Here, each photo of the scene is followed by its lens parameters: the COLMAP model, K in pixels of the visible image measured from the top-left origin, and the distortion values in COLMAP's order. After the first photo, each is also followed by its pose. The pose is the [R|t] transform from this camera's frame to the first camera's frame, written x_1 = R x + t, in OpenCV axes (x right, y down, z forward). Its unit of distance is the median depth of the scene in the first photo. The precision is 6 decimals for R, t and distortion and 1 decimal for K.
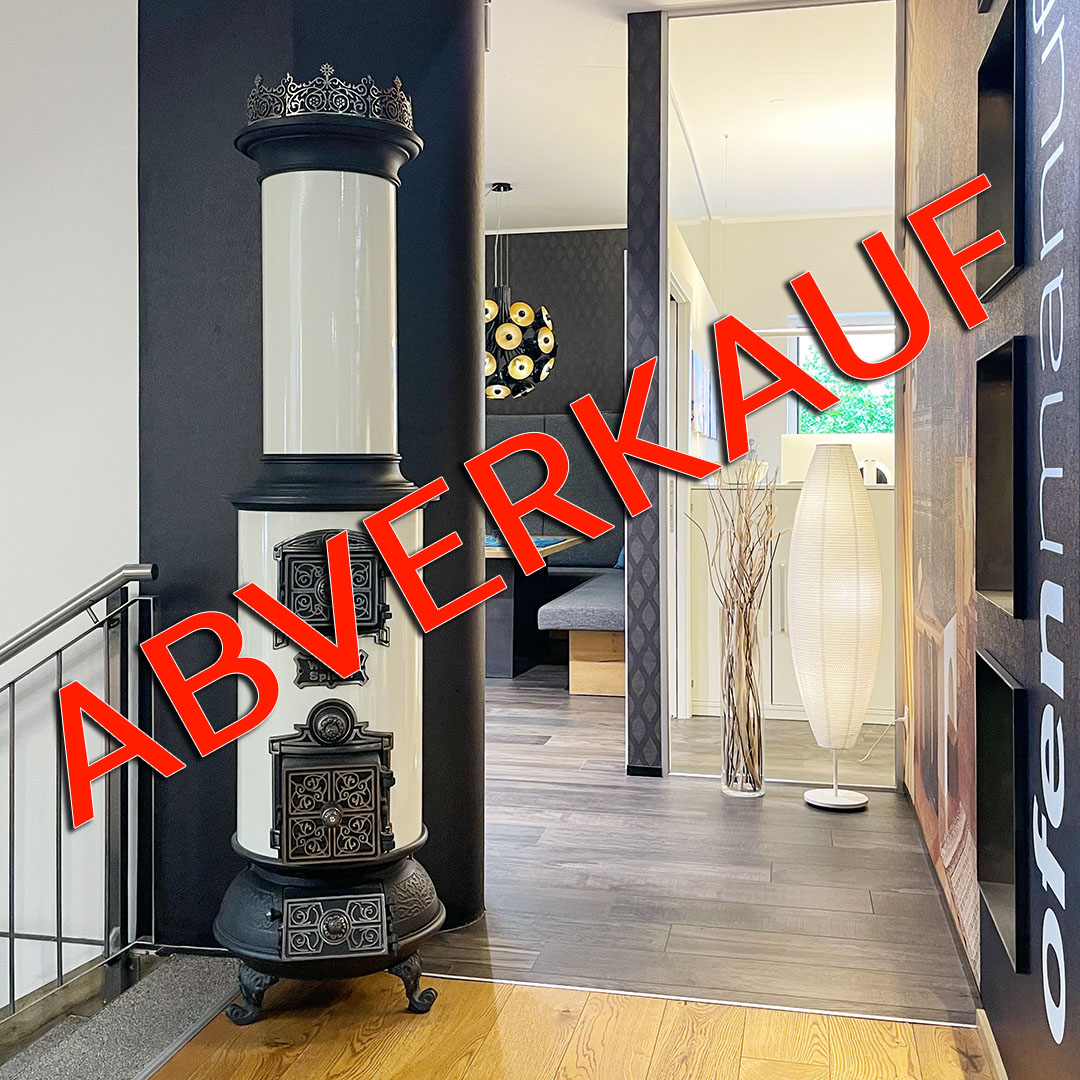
lens RADIAL K [[1174.4, 0, 493.1], [0, 1174.4, 466.4], [0, 0, 1]] dist [0.025147, 0.000000]
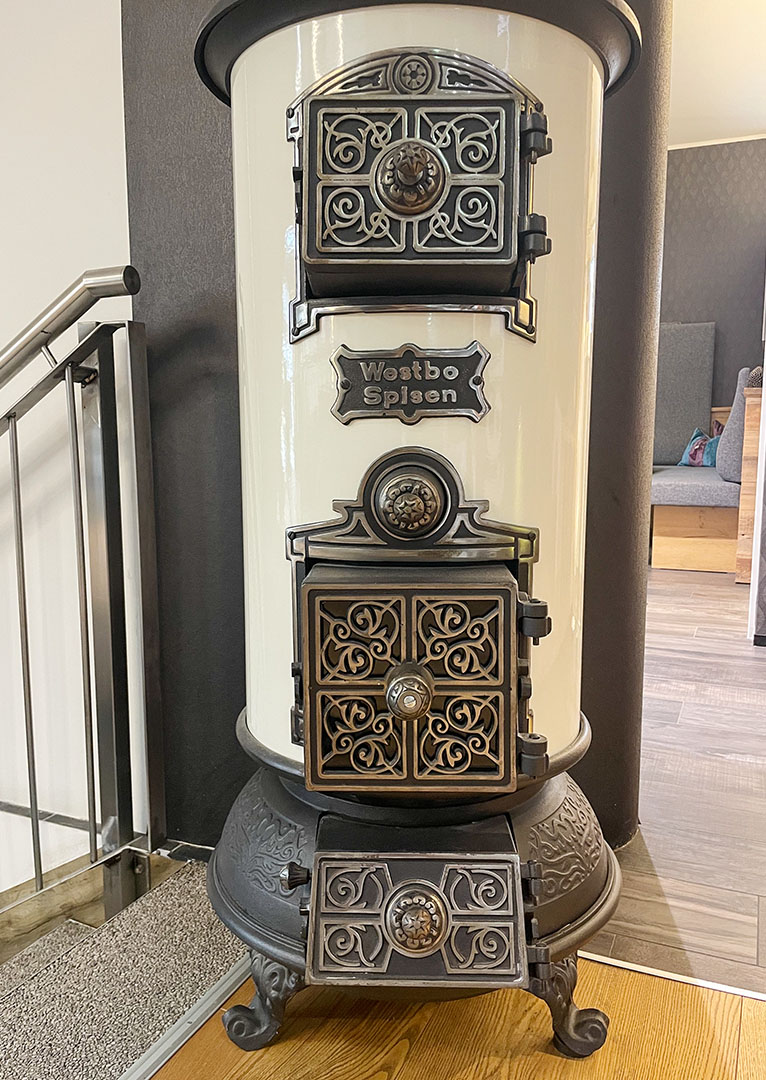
lens RADIAL K [[785.9, 0, 389.3], [0, 785.9, 541.6], [0, 0, 1]] dist [0.022404, -0.015415]
pose [[0.982771, 0.023253, -0.183358, -0.088062], [0.000929, 0.991420, 0.130710, 0.194448], [0.184824, -0.128629, 0.974318, 0.692222]]
